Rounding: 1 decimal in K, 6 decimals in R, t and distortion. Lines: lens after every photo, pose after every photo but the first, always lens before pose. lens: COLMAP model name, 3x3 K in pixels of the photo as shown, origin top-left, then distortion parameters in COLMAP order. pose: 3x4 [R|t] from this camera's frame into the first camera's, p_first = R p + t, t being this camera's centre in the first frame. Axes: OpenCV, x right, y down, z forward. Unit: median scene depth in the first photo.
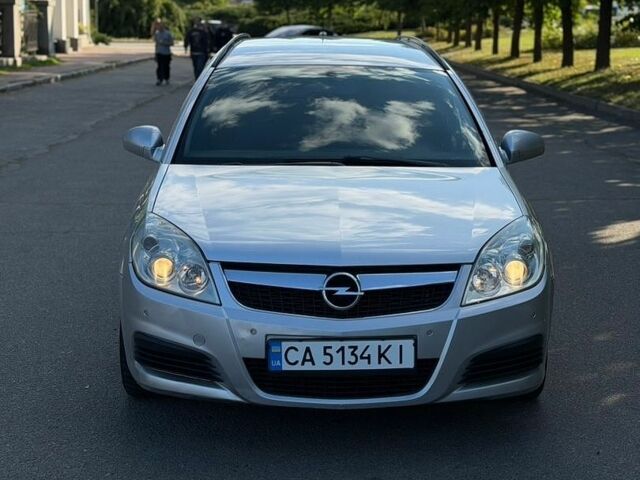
lens RADIAL K [[1275.8, 0, 321.6], [0, 1275.8, 240.5], [0, 0, 1]] dist [0.035064, 0.000000]
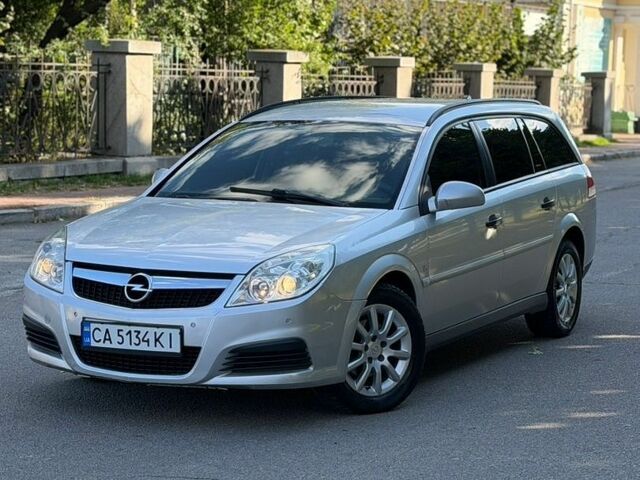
lens RADIAL K [[1672.0, 0, 314.1], [0, 1672.0, 235.0], [0, 0, 1]] dist [0.065475, 0.000000]
pose [[0.882689, 0.045276, -0.467771, 0.943553], [-0.086838, 0.993922, -0.067662, 0.084752], [0.461864, 0.100344, 0.881256, -0.386959]]
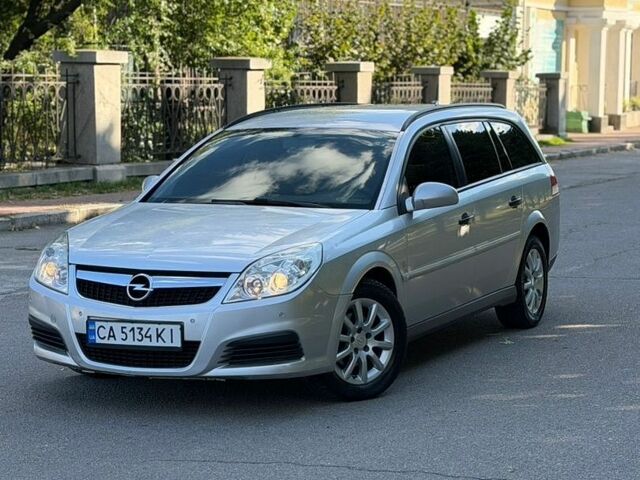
lens RADIAL K [[1672.0, 0, 323.7], [0, 1672.0, 245.4], [0, 0, 1]] dist [0.065475, 0.000000]
pose [[0.898048, 0.028883, -0.438948, 0.968764], [-0.064352, 0.995733, -0.066137, 0.100149], [0.435165, 0.087642, 0.896075, -0.509082]]
